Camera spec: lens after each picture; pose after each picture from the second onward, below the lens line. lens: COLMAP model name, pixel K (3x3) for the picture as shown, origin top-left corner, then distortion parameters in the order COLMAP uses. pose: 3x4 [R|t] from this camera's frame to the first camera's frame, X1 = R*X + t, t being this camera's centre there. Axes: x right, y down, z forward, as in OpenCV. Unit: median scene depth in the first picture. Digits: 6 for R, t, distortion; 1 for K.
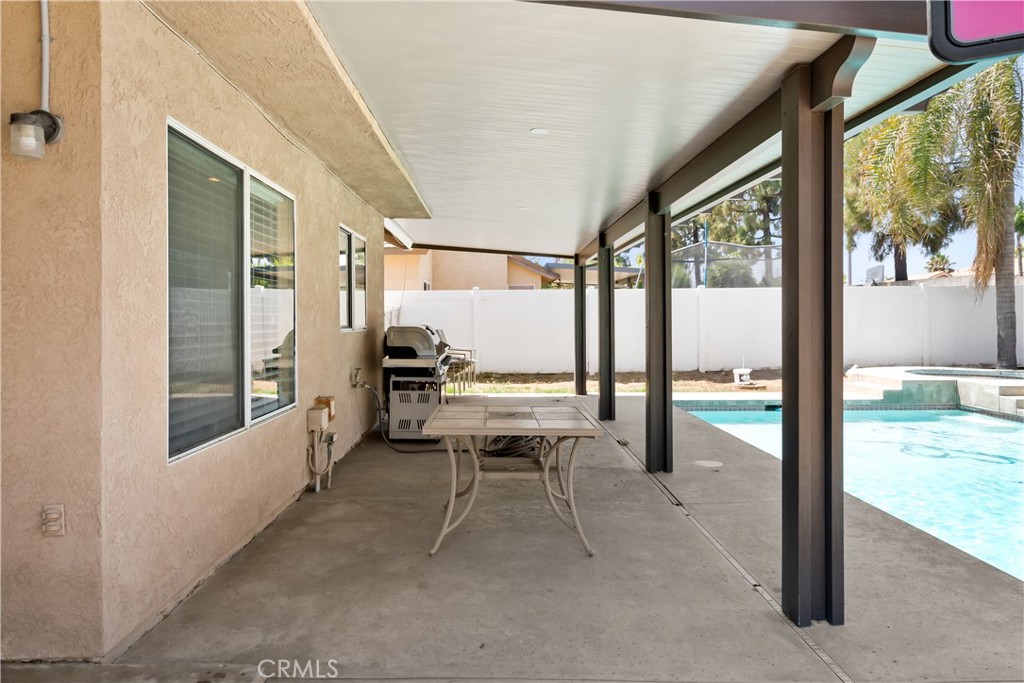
lens RADIAL K [[640.4, 0, 515.5], [0, 640.4, 320.6], [0, 0, 1]] dist [0.004461, 0.001240]
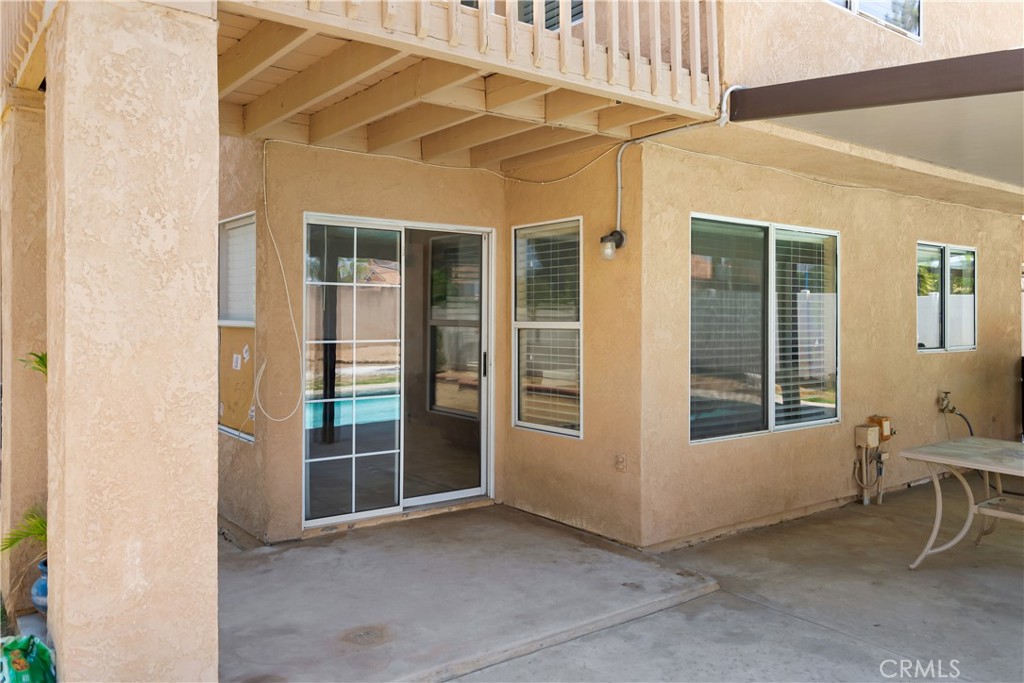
lens RADIAL K [[792.6, 0, 511.3], [0, 792.6, 351.1], [0, 0, 1]] dist [-0.006196, -0.001810]
pose [[0.587724, 0.045326, -0.807791, 0.704768], [-0.009839, 0.998756, 0.048883, -0.079734], [0.809001, -0.020782, 0.587439, -0.424331]]
